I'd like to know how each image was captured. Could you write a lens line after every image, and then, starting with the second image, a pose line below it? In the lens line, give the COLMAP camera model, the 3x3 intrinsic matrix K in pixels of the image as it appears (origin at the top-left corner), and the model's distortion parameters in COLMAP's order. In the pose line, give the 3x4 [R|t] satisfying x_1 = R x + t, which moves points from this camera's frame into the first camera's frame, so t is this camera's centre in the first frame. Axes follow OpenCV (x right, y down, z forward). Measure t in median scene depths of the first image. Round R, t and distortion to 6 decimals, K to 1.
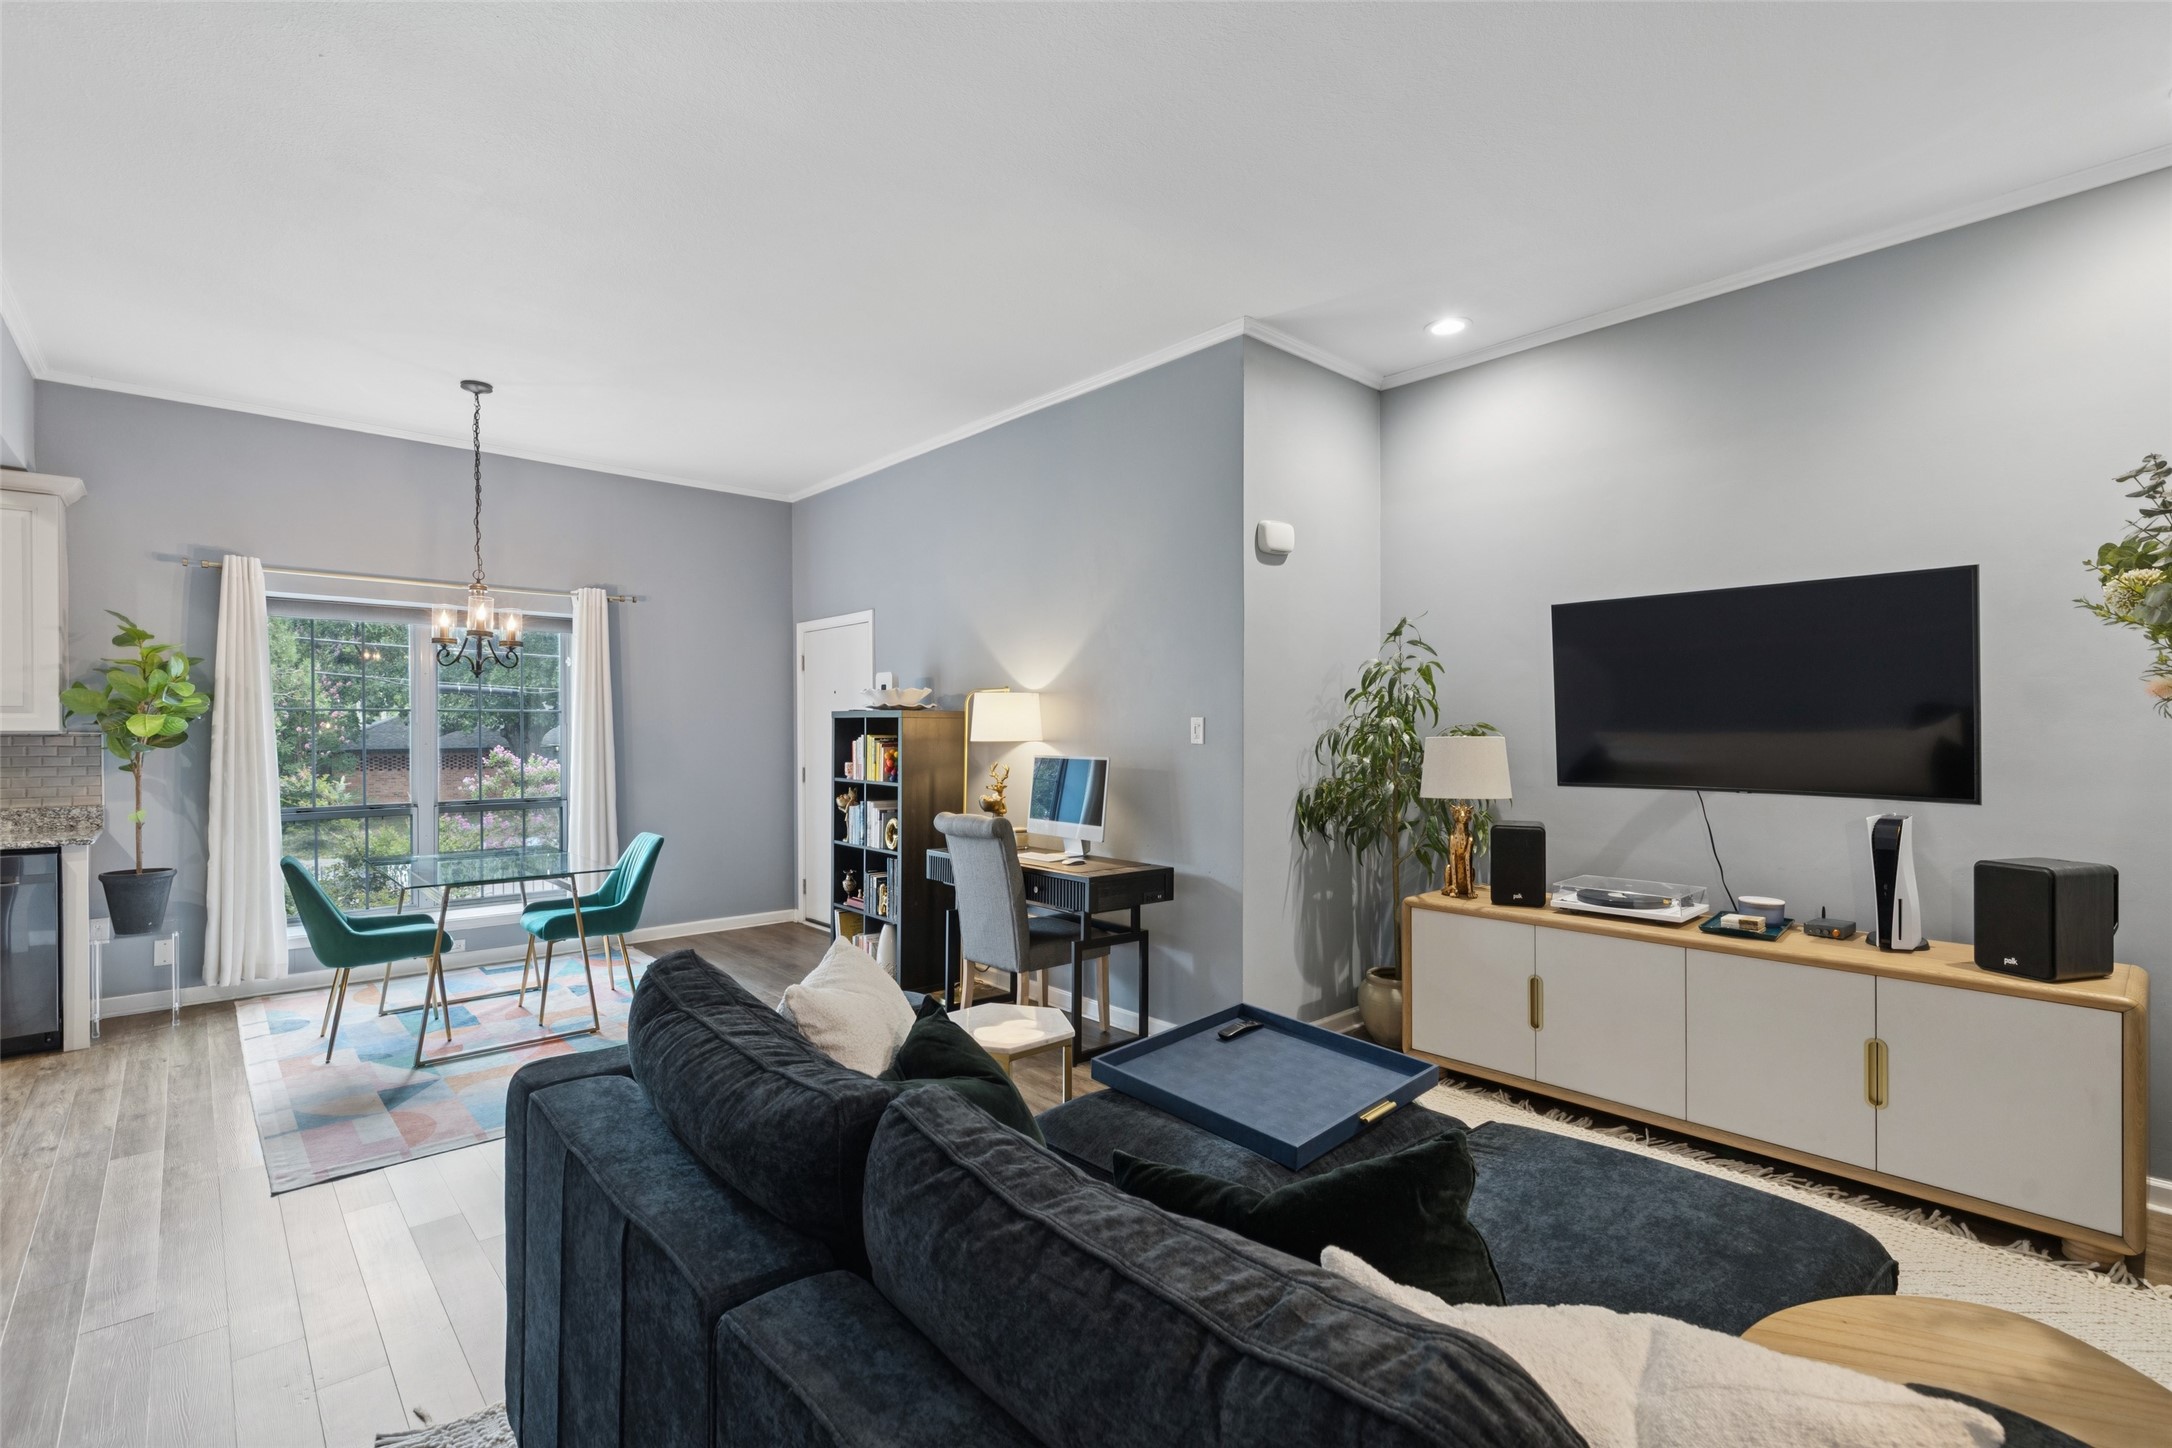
lens RADIAL K [[980.8, 0, 1094.3], [0, 980.8, 731.2], [0, 0, 1]] dist [0.008148, -0.001267]
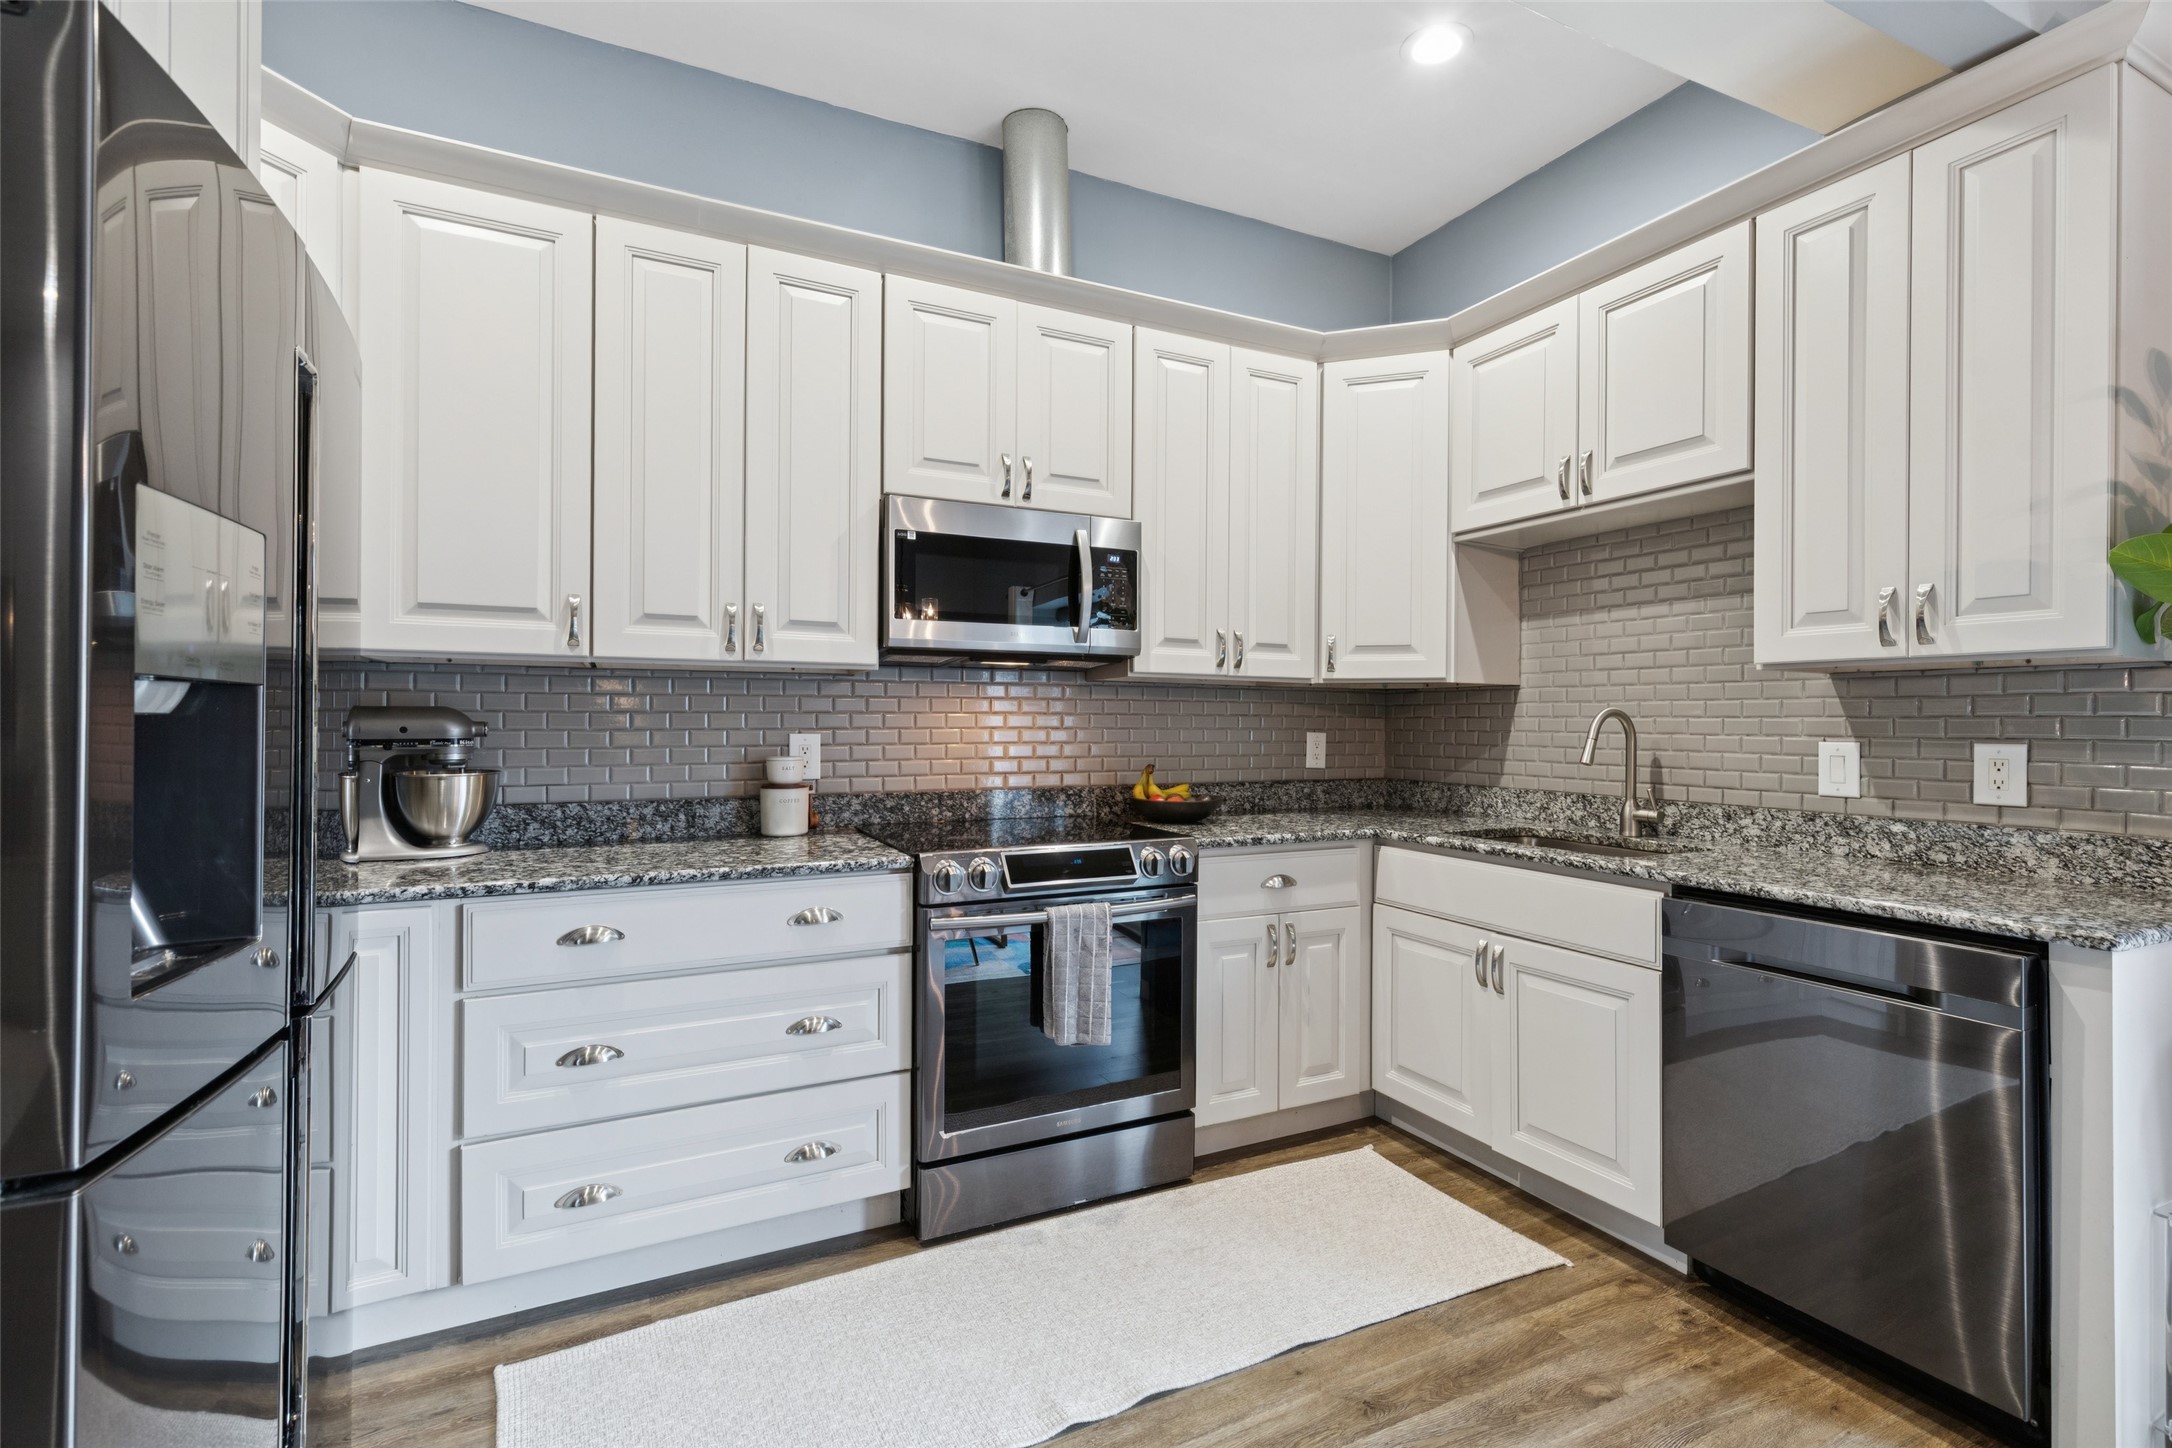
lens RADIAL K [[980.8, 0, 1083.3], [0, 980.8, 720.7], [0, 0, 1]] dist [0.008148, -0.001267]
pose [[-0.297125, -0.002253, -0.954836, -0.455344], [-0.013194, 0.999911, 0.001746, 0.028512], [0.954747, 0.013116, -0.297129, 0.606416]]
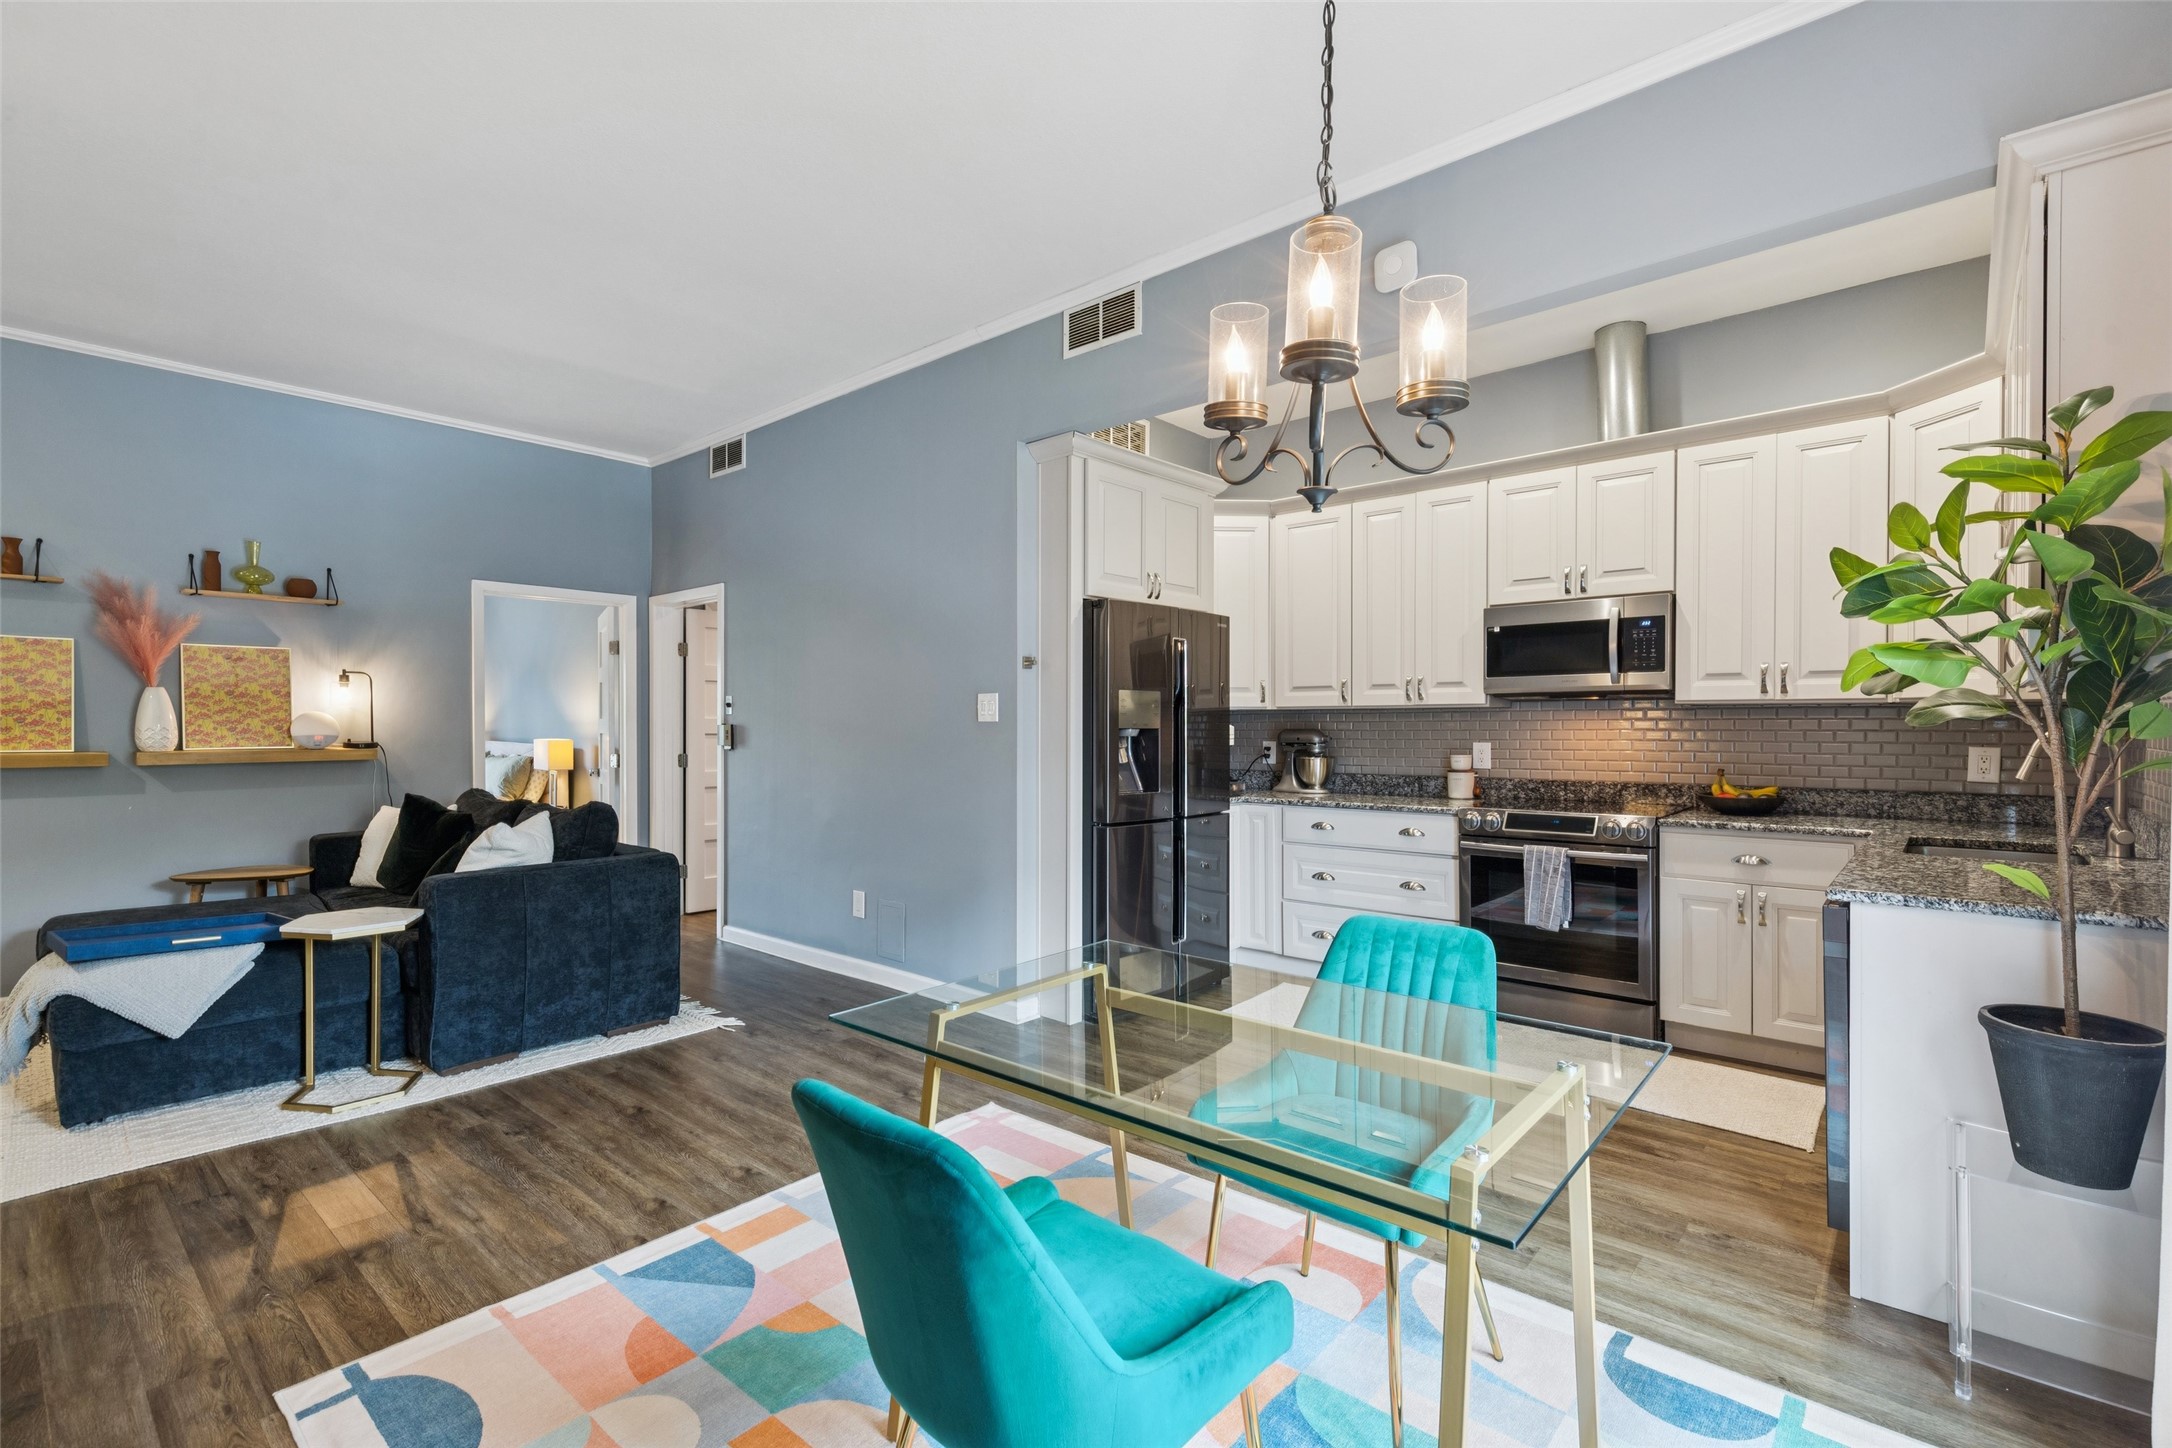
lens RADIAL K [[980.8, 0, 1092.2], [0, 980.8, 735.1], [0, 0, 1]] dist [0.008148, -0.001267]
pose [[-0.995023, 0.002472, -0.099614, -0.461836], [0.000537, 0.999811, 0.019447, 0.013362], [0.099644, 0.019296, -0.994836, 1.186768]]
